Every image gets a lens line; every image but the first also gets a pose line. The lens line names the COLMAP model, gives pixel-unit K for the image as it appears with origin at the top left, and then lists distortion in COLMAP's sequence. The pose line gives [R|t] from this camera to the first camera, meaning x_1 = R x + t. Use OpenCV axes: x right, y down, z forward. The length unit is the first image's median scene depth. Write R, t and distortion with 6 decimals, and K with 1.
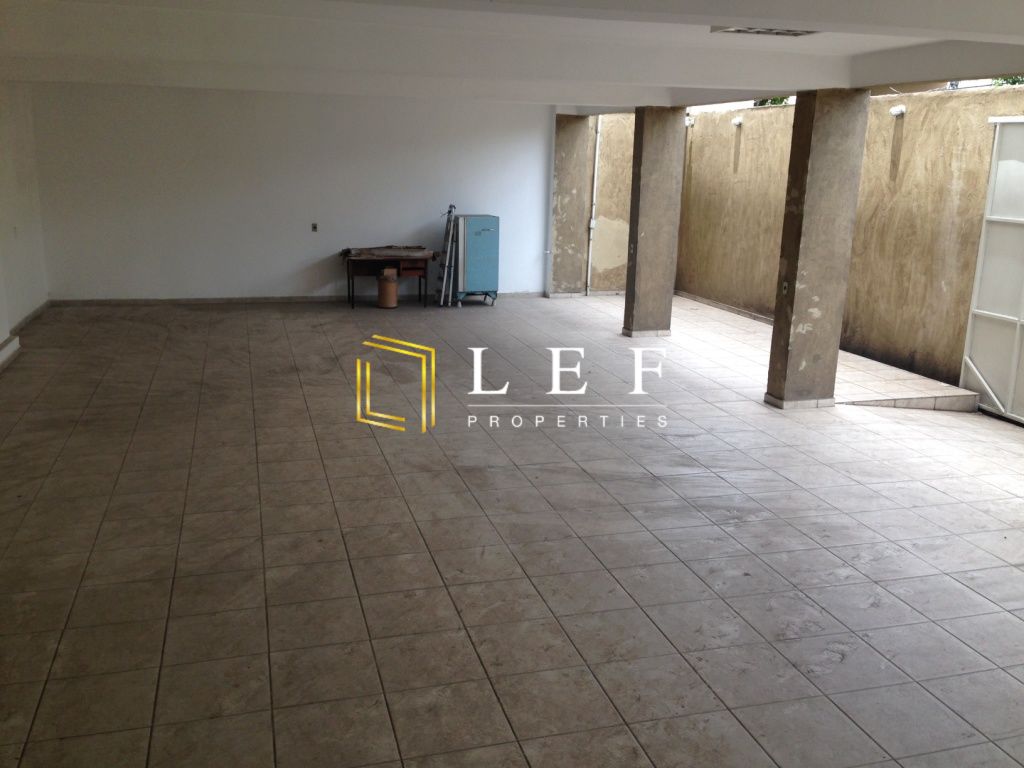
lens RADIAL K [[874.5, 0, 525.9], [0, 874.5, 383.2], [0, 0, 1]] dist [0.004860, -0.000440]
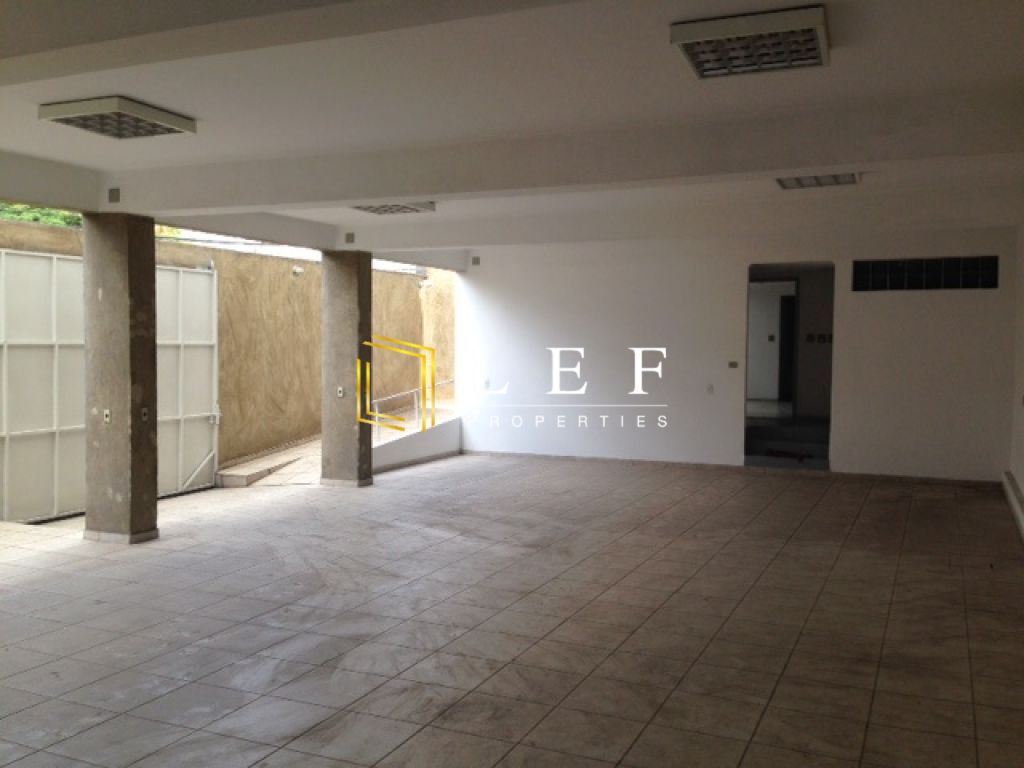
lens RADIAL K [[949.4, 0, 512.0], [0, 949.4, 384.0], [0, 0, 1]] dist [0.012772, -0.008098]
pose [[-0.741197, -0.058080, 0.668770, -0.661880], [0.142172, 0.960068, 0.240947, -0.318563], [-0.656059, 0.273670, -0.703343, 1.392650]]
